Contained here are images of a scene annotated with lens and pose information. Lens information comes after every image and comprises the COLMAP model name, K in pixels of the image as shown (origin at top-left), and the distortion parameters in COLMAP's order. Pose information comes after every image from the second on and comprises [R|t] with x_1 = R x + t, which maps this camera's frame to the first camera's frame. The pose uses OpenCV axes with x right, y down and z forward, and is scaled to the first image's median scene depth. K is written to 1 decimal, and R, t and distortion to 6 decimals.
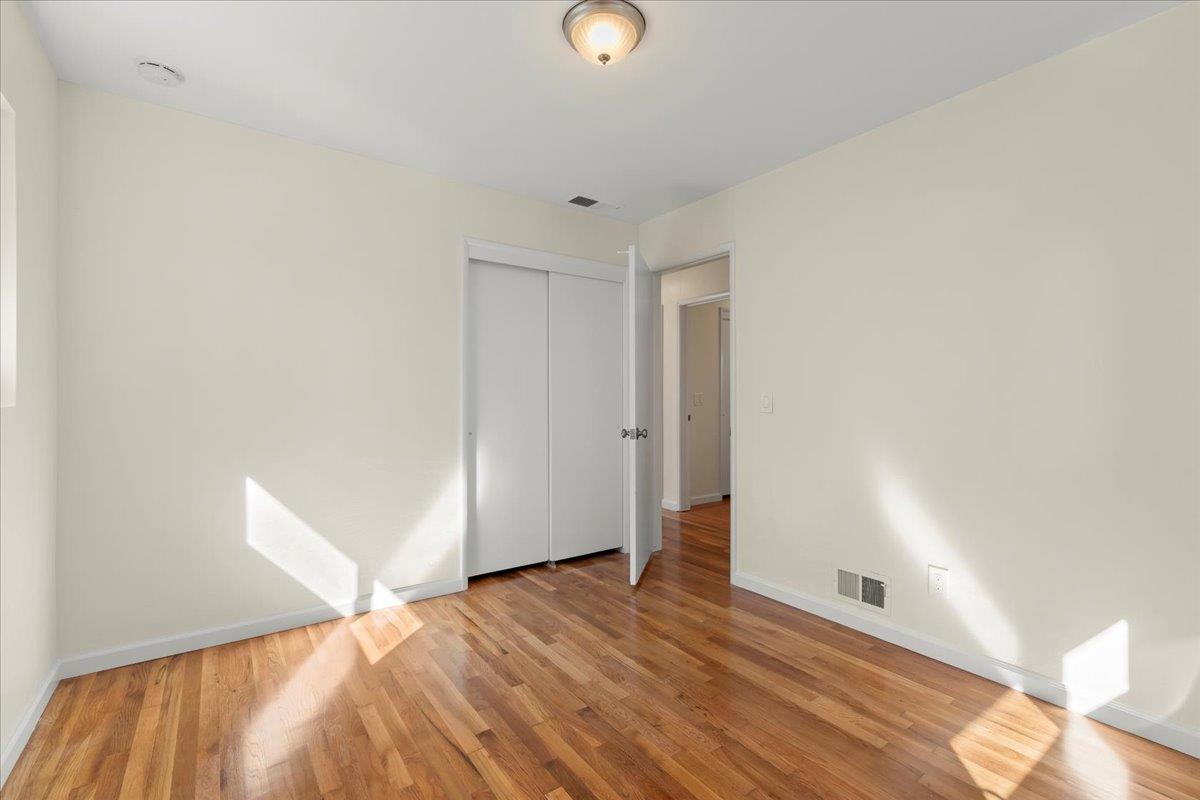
lens RADIAL K [[510.7, 0, 600.0], [0, 510.7, 400.0], [0, 0, 1]] dist [0.000467, 0.000235]
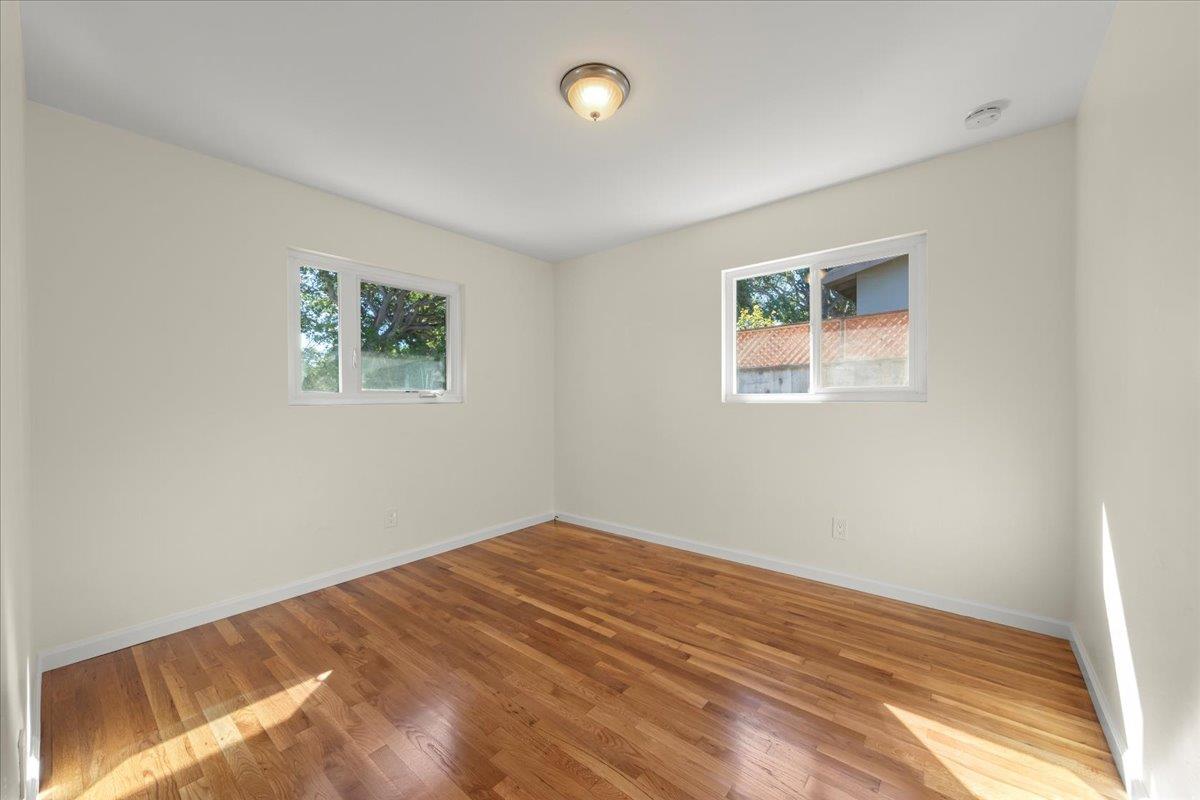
lens RADIAL K [[439.5, 0, 600.0], [0, 439.5, 400.0], [0, 0, 1]] dist [0.001221, 0.000204]
pose [[-0.965910, 0.006551, -0.258797, 0.257197], [0.004181, 0.999944, 0.009708, -0.012597], [0.258846, 0.008295, -0.965883, 1.914086]]
